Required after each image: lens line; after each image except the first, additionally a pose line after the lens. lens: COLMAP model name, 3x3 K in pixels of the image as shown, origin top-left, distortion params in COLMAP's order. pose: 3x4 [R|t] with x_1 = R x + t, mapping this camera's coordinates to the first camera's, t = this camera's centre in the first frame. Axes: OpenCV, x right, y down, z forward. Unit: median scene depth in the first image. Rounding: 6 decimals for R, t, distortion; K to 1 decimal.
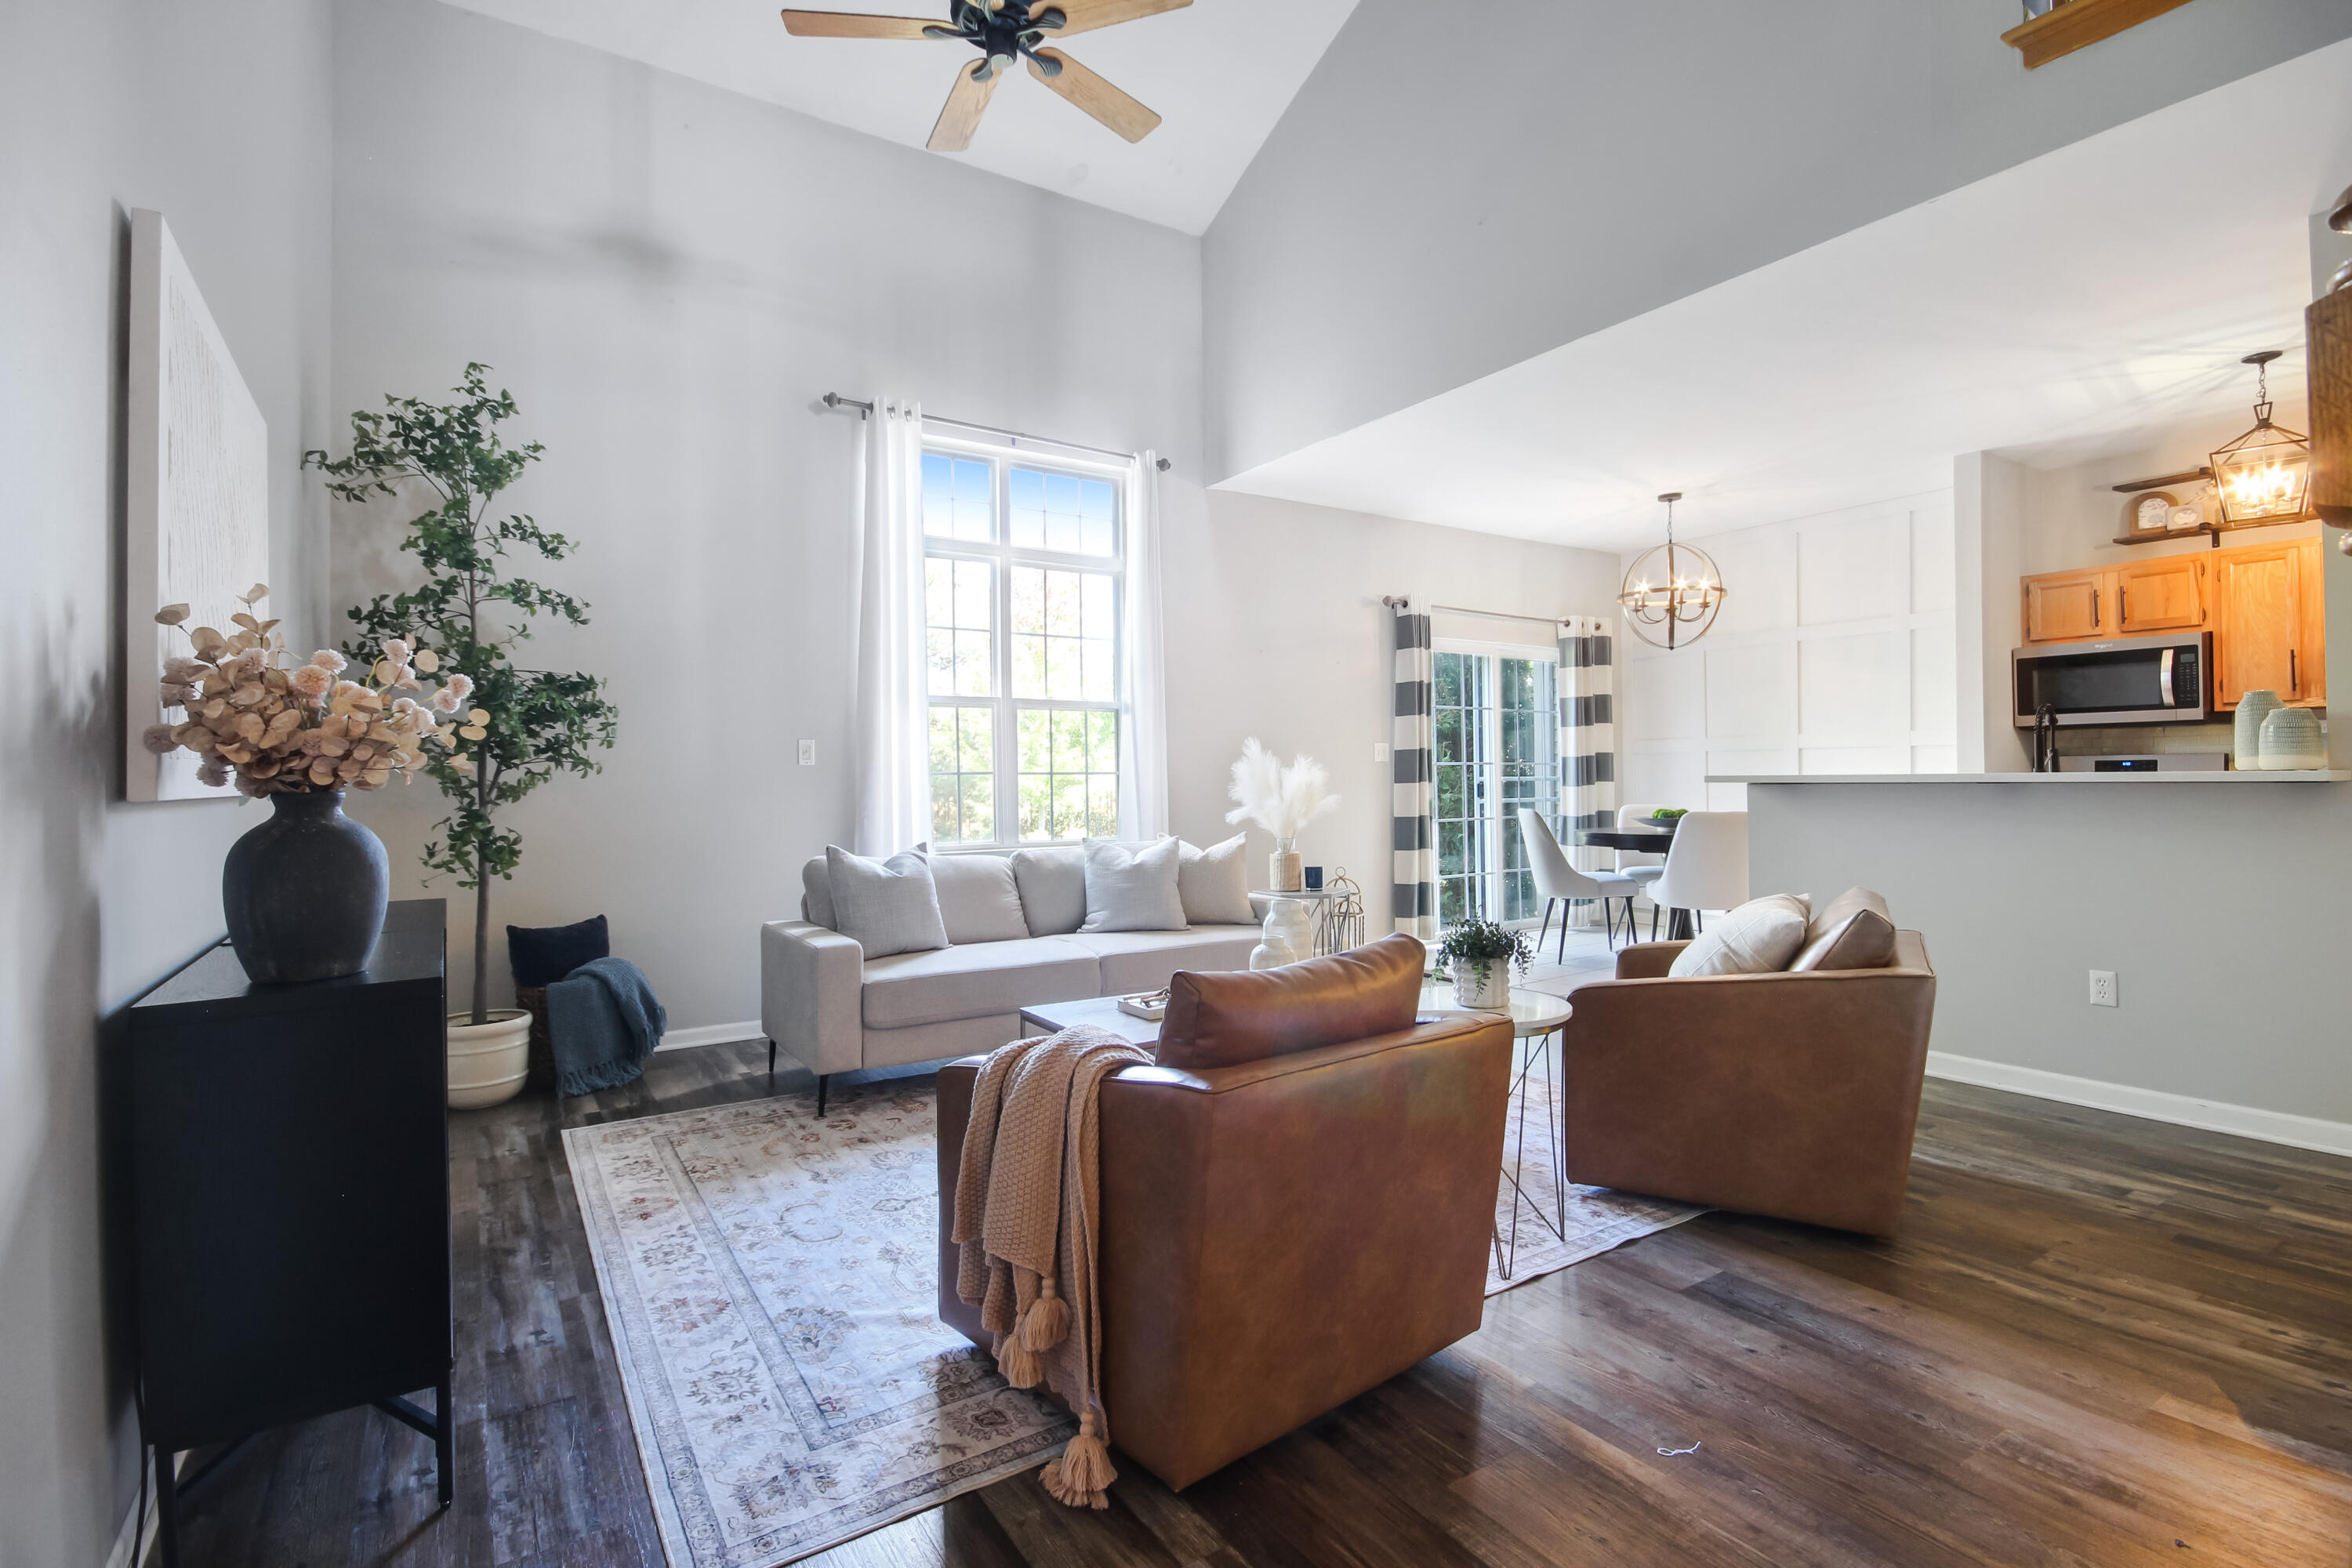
lens RADIAL K [[1165.5, 0, 1189.4], [0, 1165.5, 769.0], [0, 0, 1]] dist [0.030367, -0.001144]
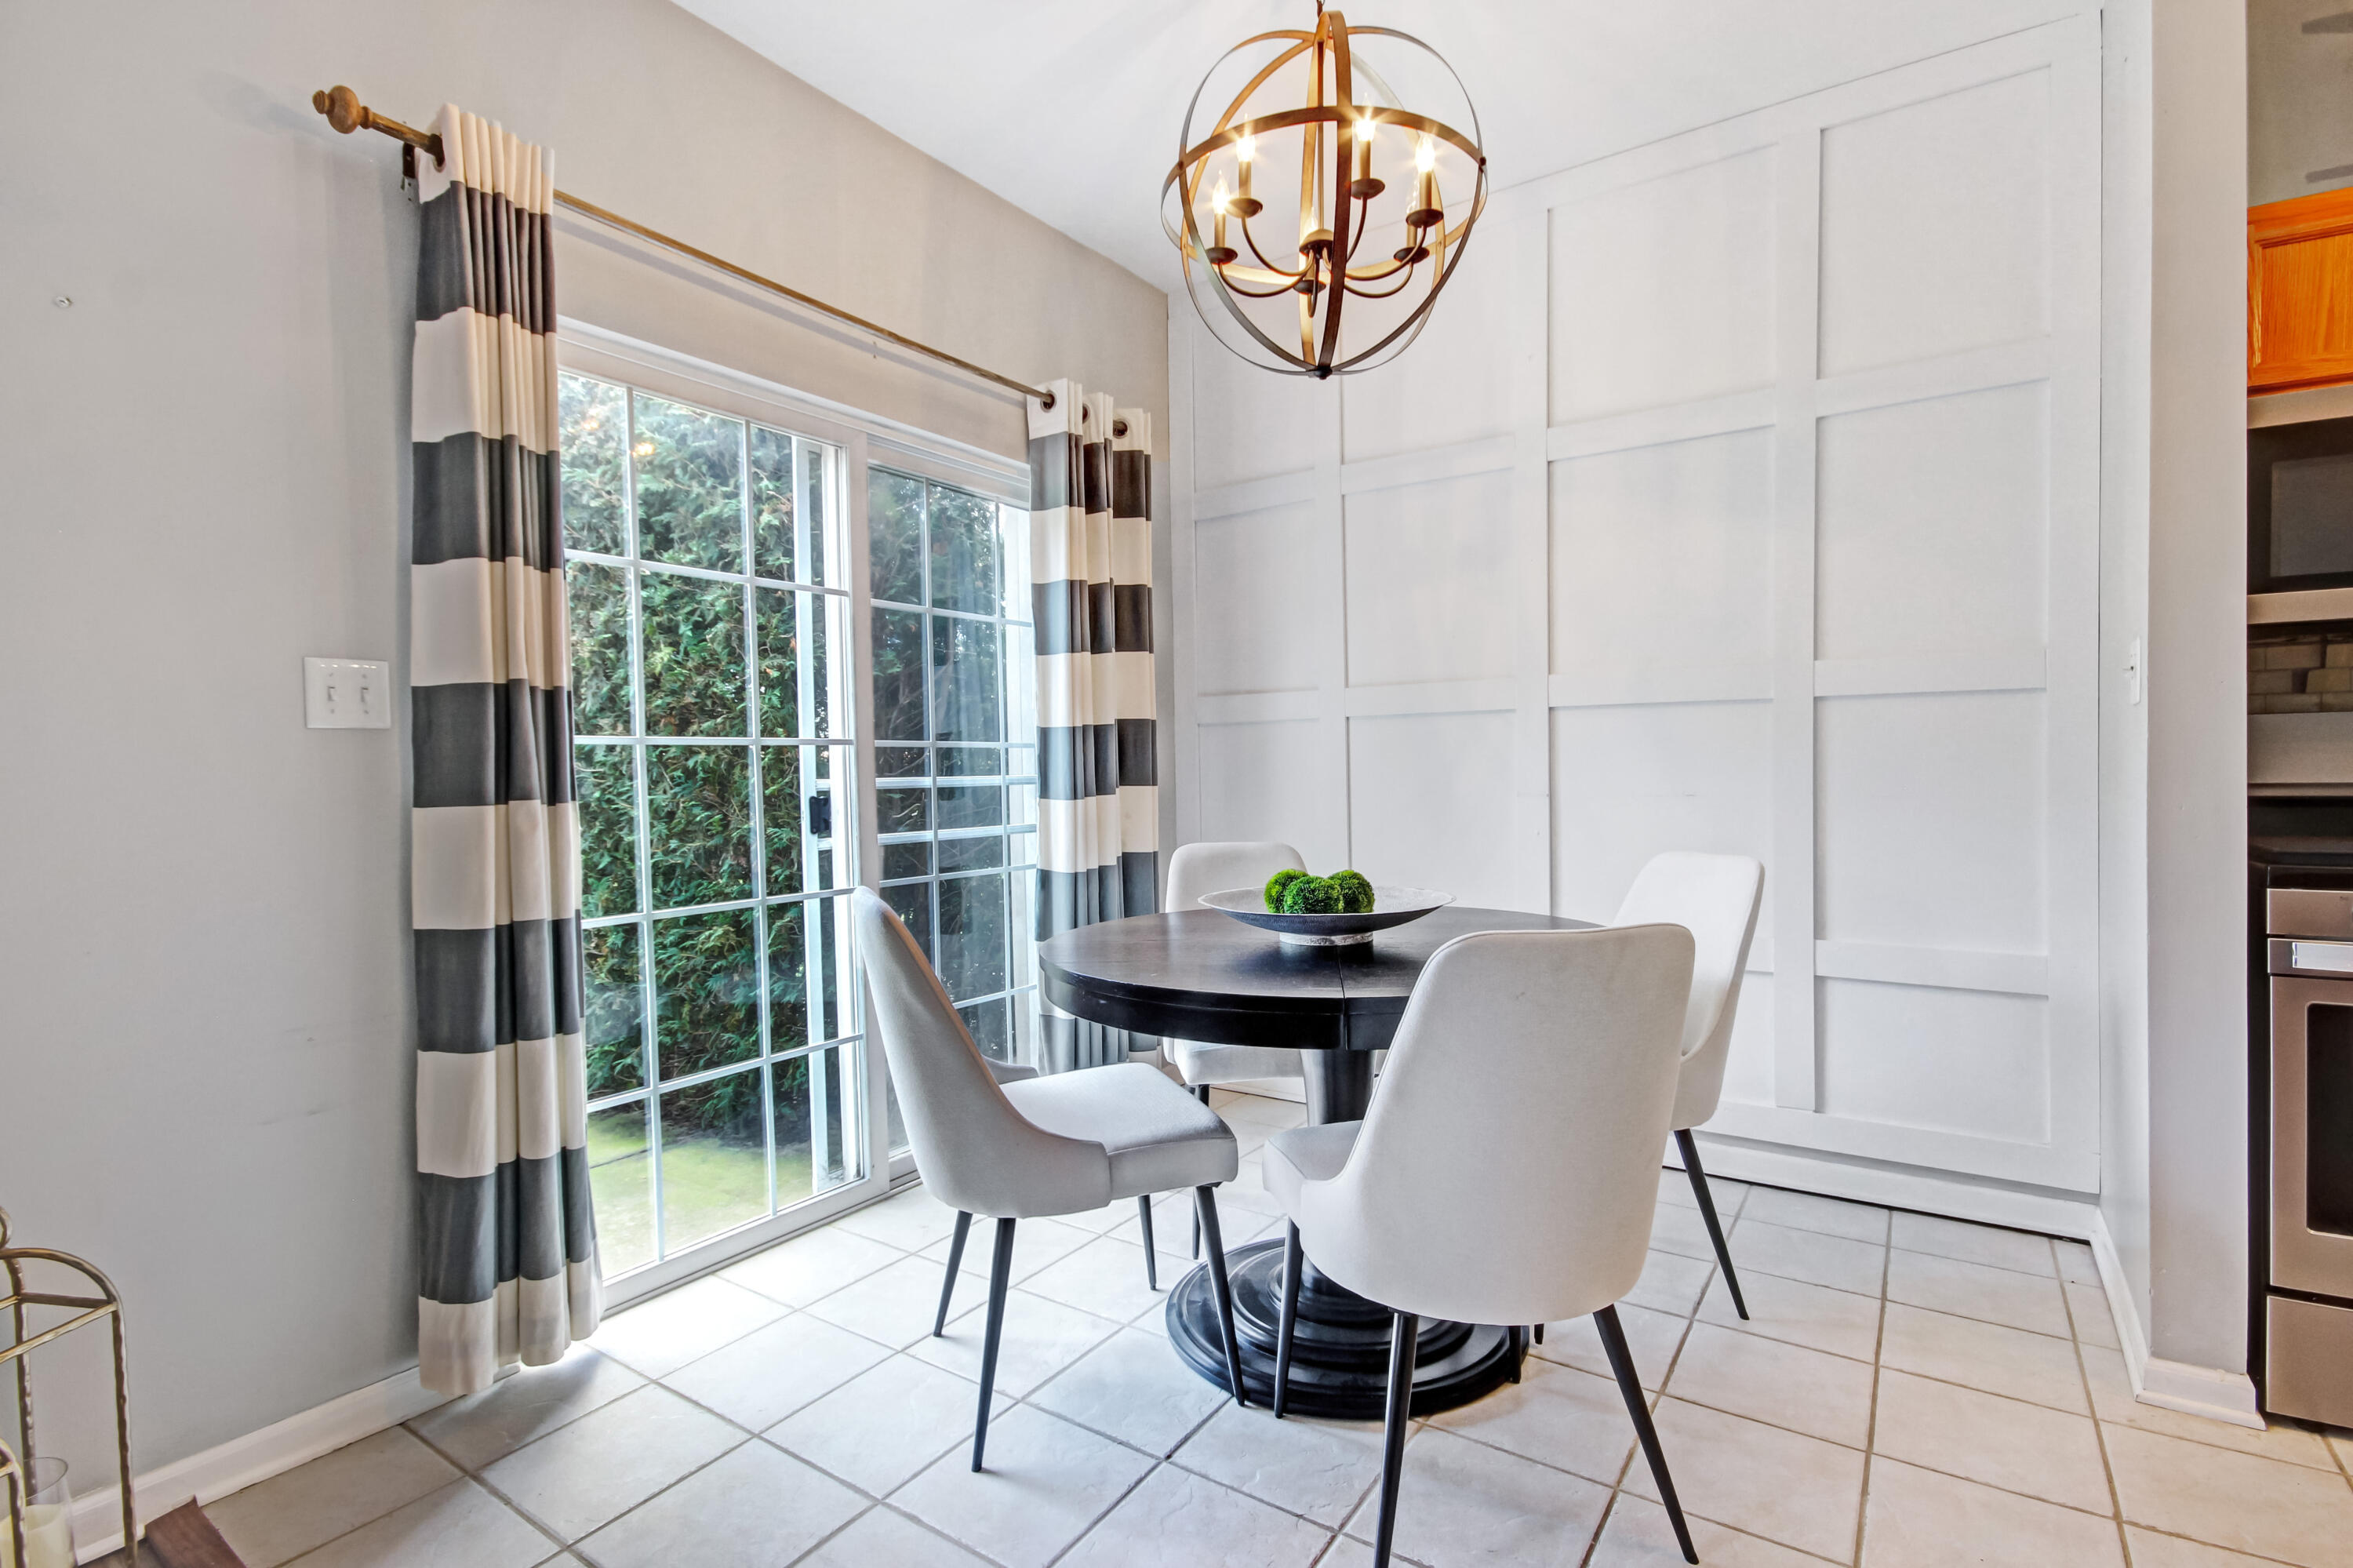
lens RADIAL K [[1117.6, 0, 1187.0], [0, 1117.6, 786.2], [0, 0, 1]] dist [0.000204, -0.002153]
pose [[0.931177, -0.013483, 0.364318, 0.225681], [0.005840, 0.999739, 0.022072, 0.002052], [-0.364521, -0.018425, 0.931013, 0.620734]]
